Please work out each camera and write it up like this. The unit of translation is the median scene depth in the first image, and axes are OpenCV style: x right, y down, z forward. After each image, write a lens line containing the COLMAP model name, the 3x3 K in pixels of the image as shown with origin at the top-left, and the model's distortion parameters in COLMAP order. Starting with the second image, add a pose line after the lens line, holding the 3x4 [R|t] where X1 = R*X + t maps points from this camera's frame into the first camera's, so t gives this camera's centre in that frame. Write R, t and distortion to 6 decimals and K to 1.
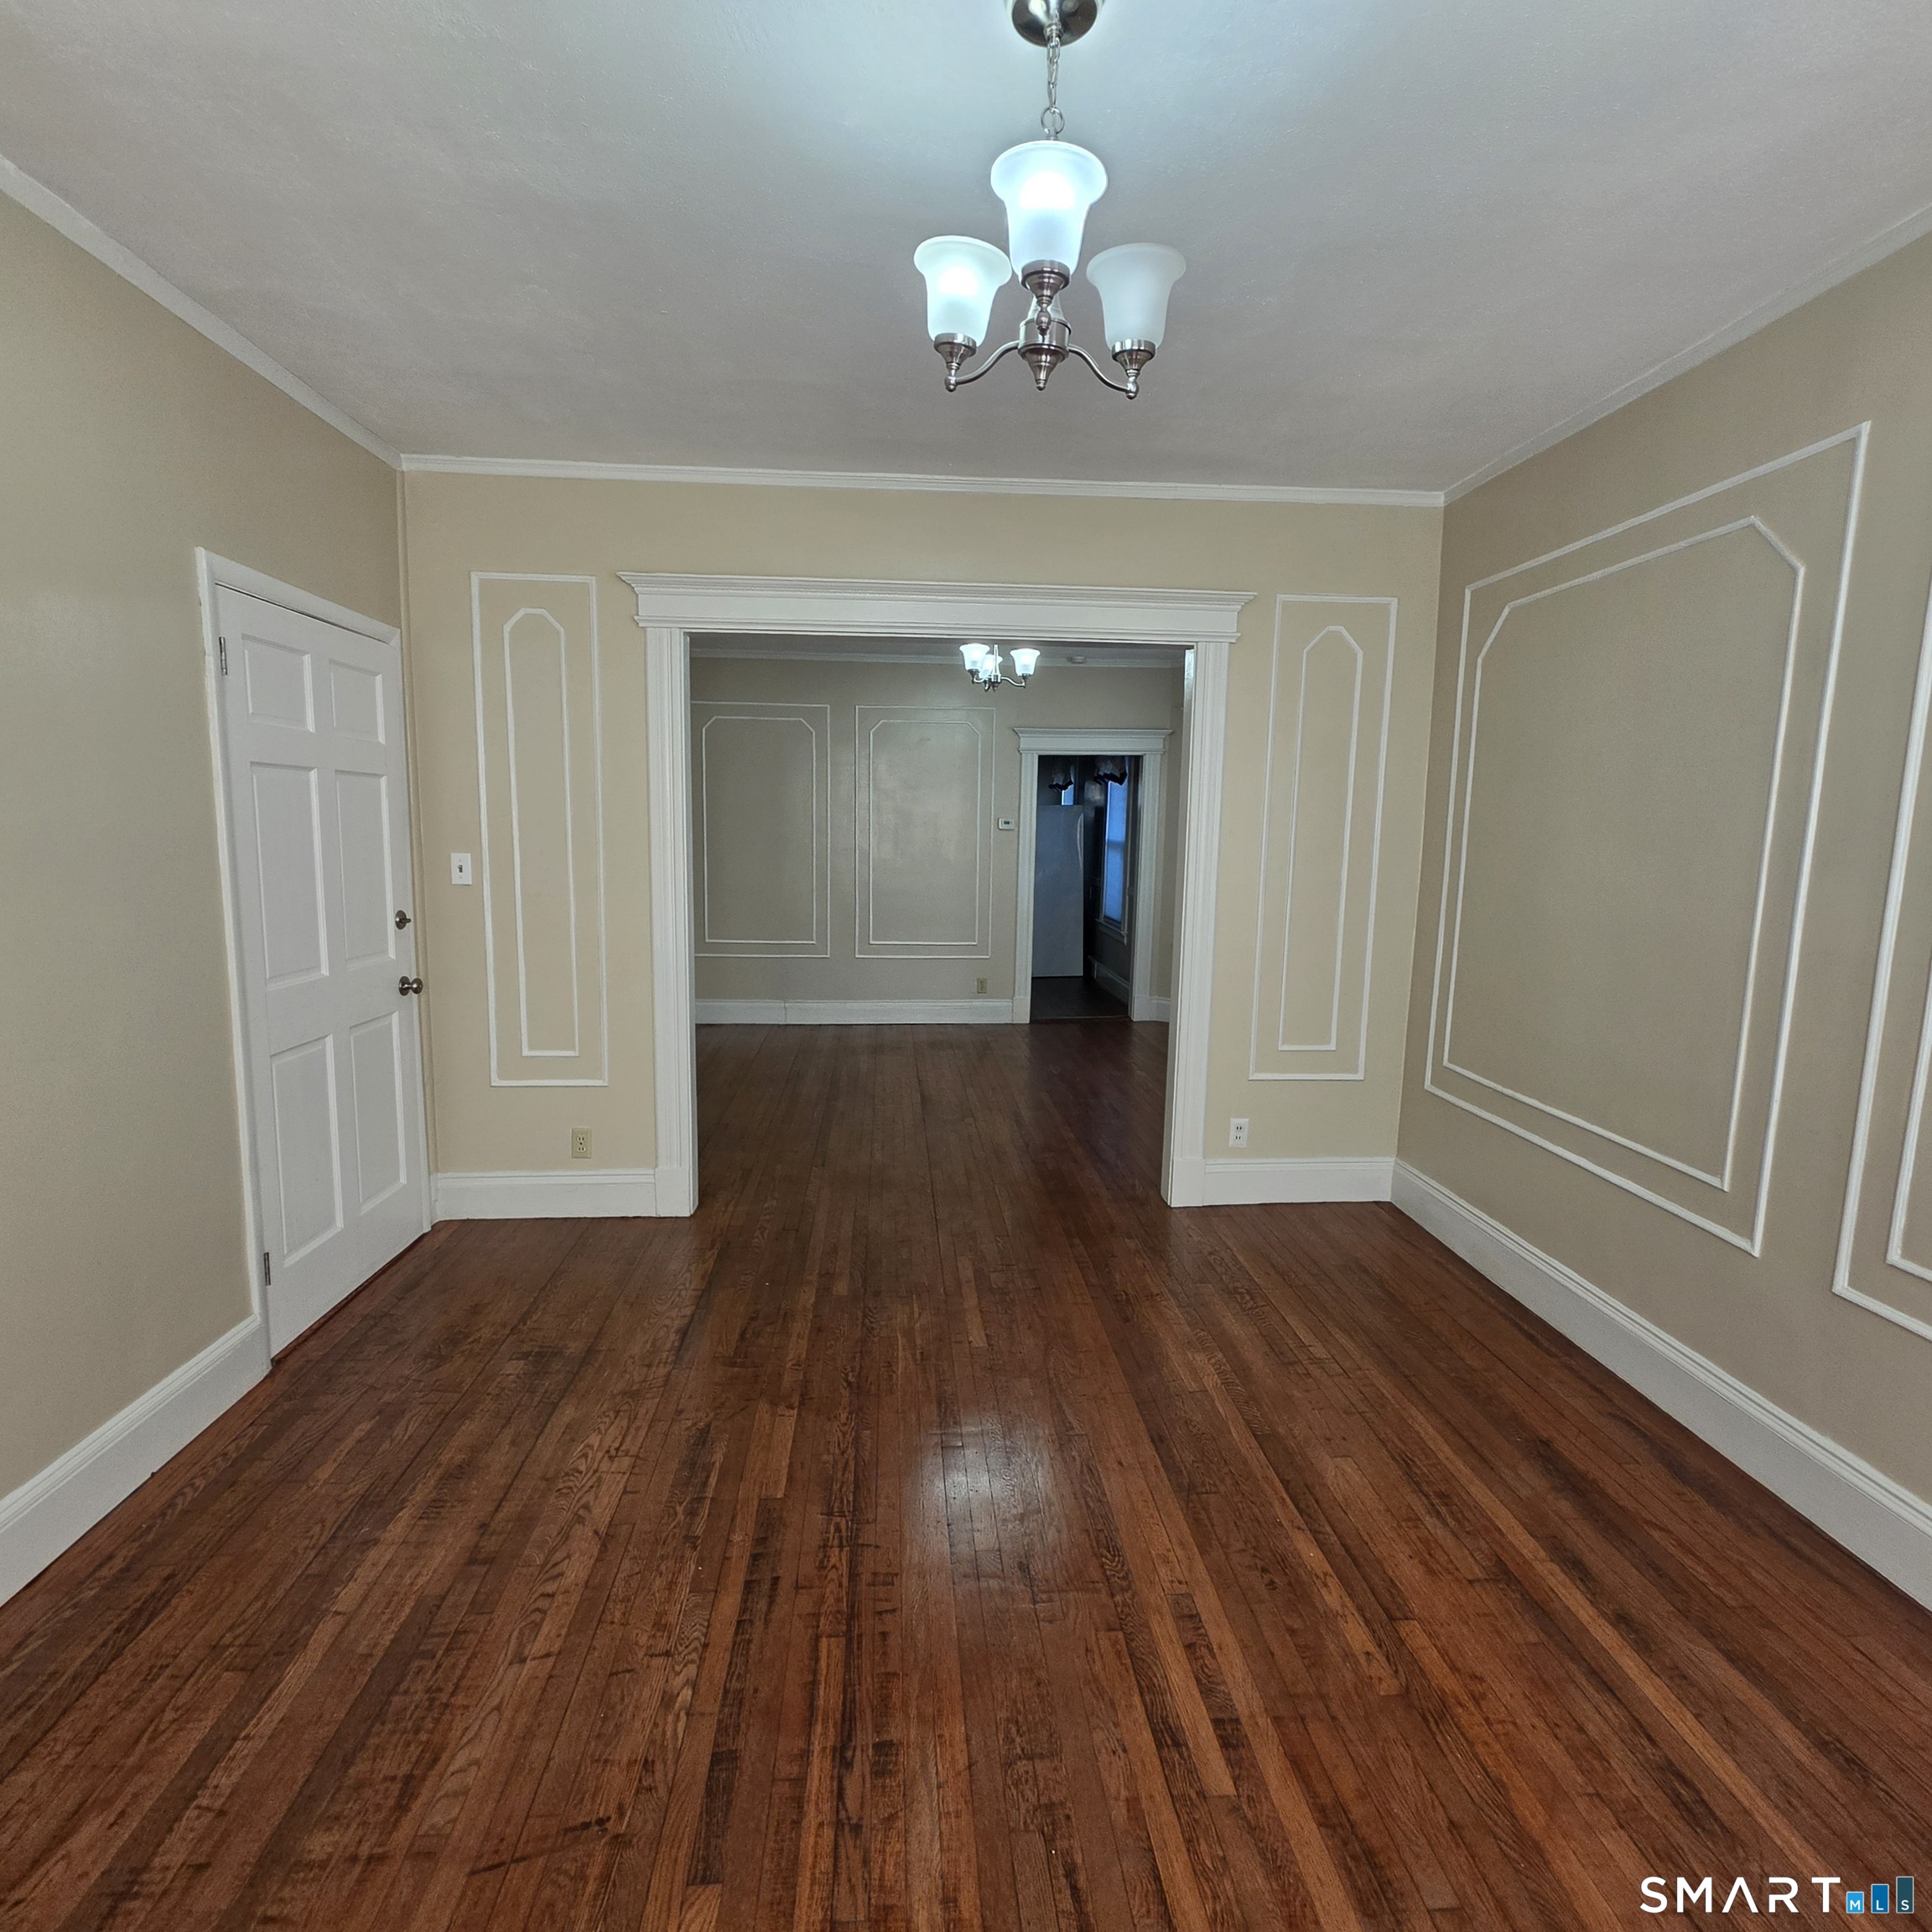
lens RADIAL K [[1037.0, 0, 968.0], [0, 1037.0, 966.8], [0, 0, 1]] dist [0.005165, -0.001158]
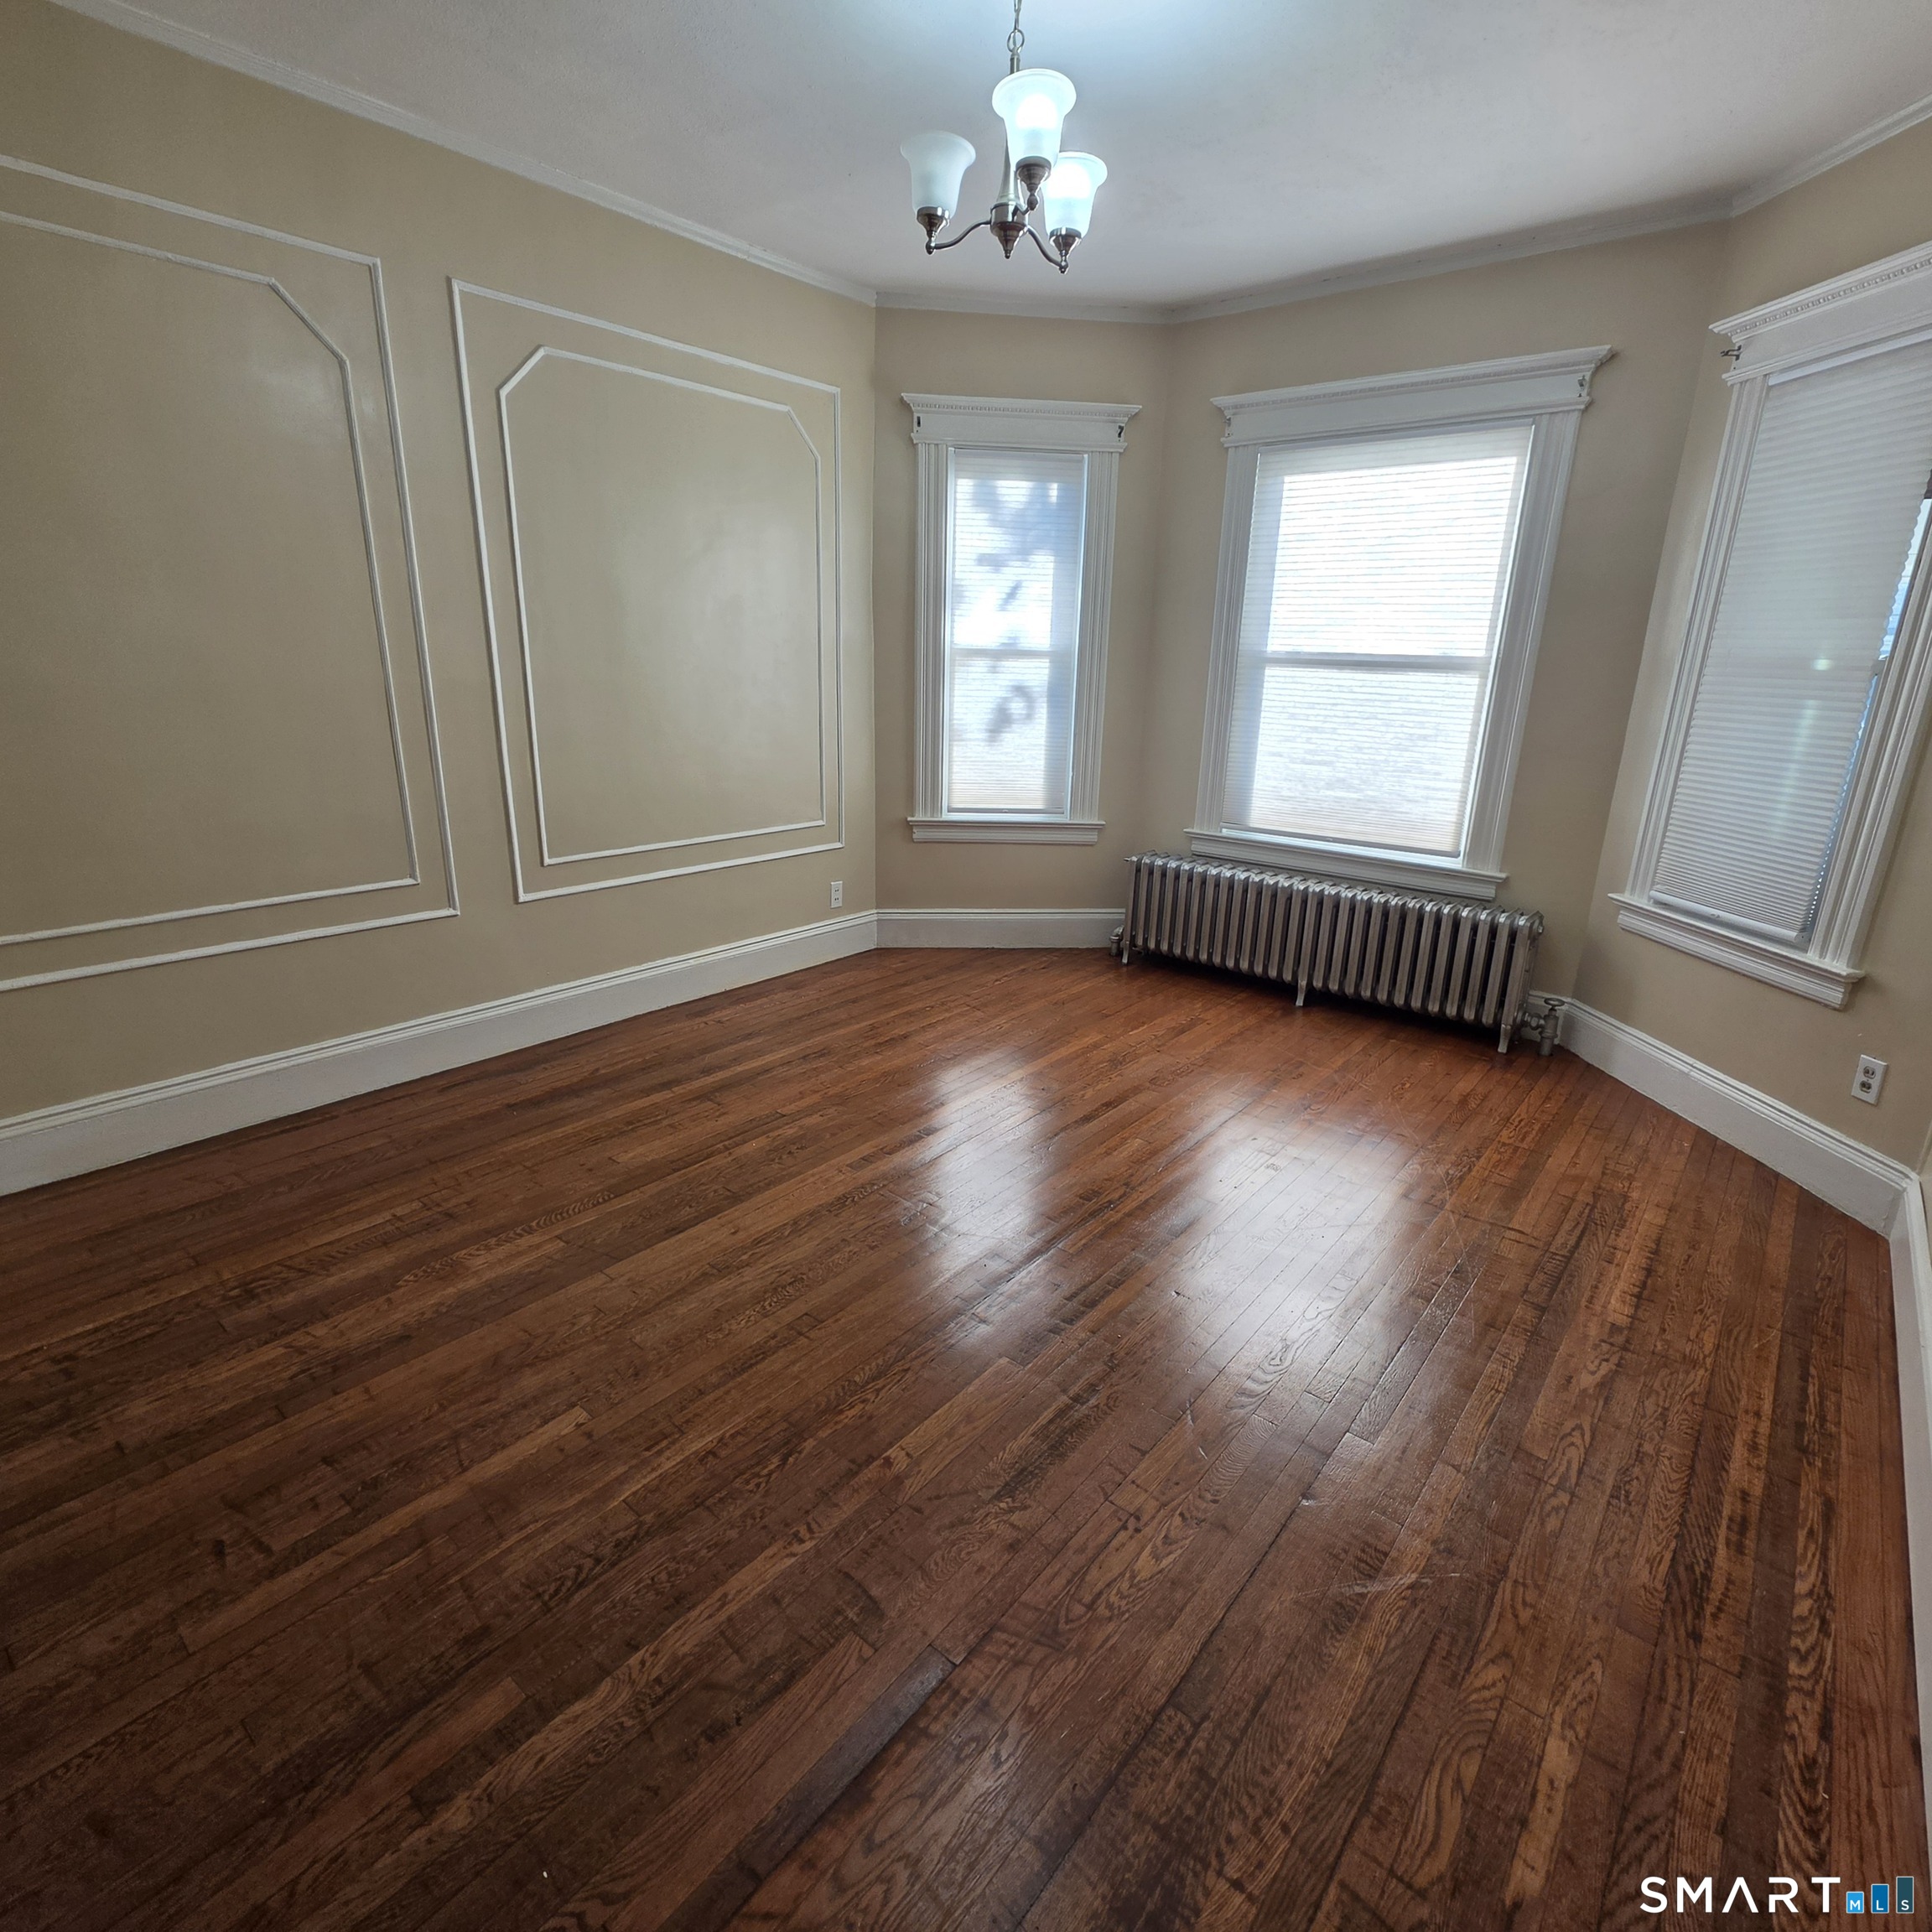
lens RADIAL K [[1037.0, 0, 961.1], [0, 1037.0, 972.8], [0, 0, 1]] dist [0.005165, -0.001158]
pose [[-0.716826, -0.243156, 0.653480, -0.619958], [0.056191, 0.914027, 0.401743, -0.163022], [-0.694984, 0.324699, -0.641535, 1.391763]]
